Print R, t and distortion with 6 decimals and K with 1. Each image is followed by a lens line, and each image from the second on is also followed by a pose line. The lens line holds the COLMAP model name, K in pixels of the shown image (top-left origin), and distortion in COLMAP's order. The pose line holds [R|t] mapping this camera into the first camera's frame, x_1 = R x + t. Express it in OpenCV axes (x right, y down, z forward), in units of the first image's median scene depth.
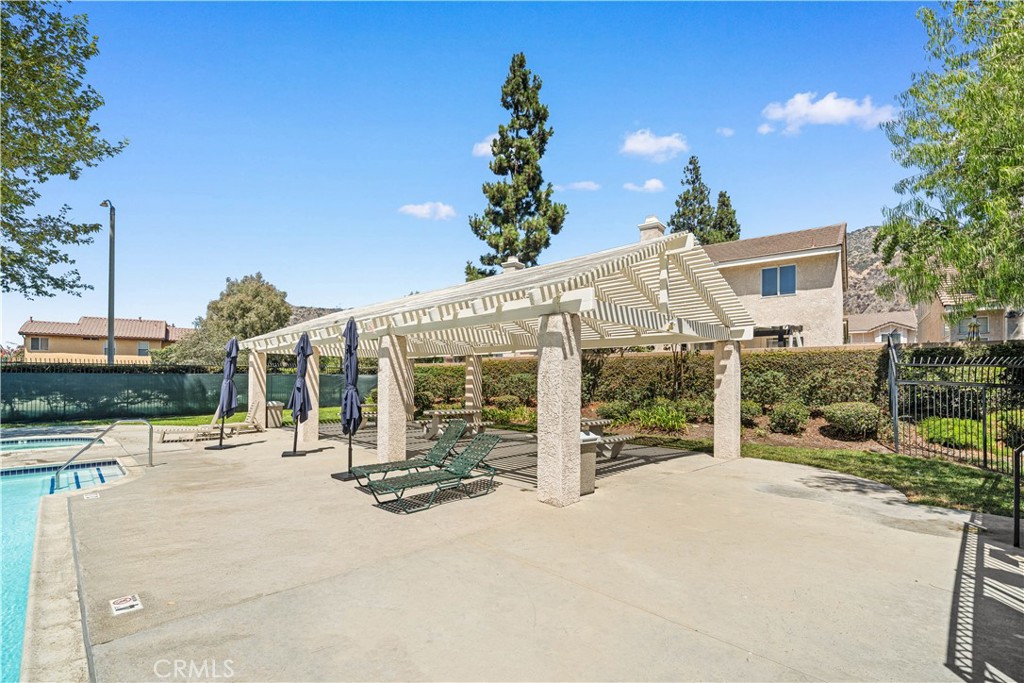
lens RADIAL K [[469.8, 0, 509.1], [0, 469.8, 380.2], [0, 0, 1]] dist [-0.001994, -0.000010]
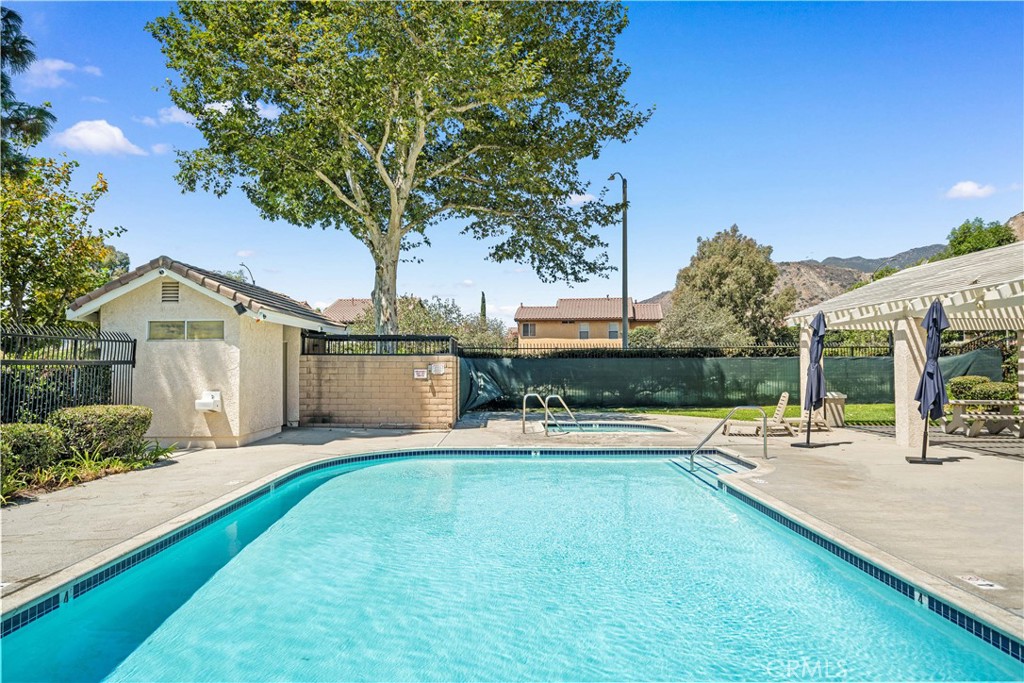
lens RADIAL K [[679.4, 0, 511.8], [0, 679.4, 347.0], [0, 0, 1]] dist [-0.006265, -0.001815]
pose [[0.721522, -0.022896, -0.692013, -0.099944], [0.003621, 0.999564, -0.029296, 0.001825], [0.692382, 0.018632, 0.721290, -0.144733]]
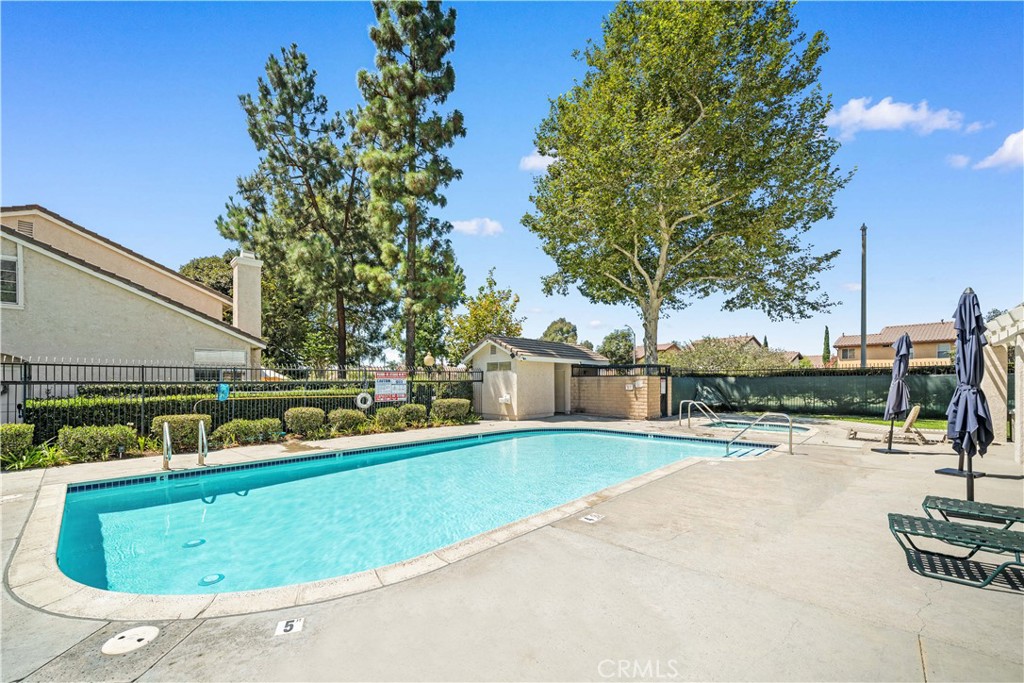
lens RADIAL K [[405.9, 0, 509.0], [0, 405.9, 384.1], [0, 0, 1]] dist [-0.000880, -0.000154]
pose [[0.043300, -0.000052, -0.999062, 0.108062], [0.002717, 0.999996, 0.000066, 0.003131], [0.999058, -0.002717, 0.043300, 0.124361]]
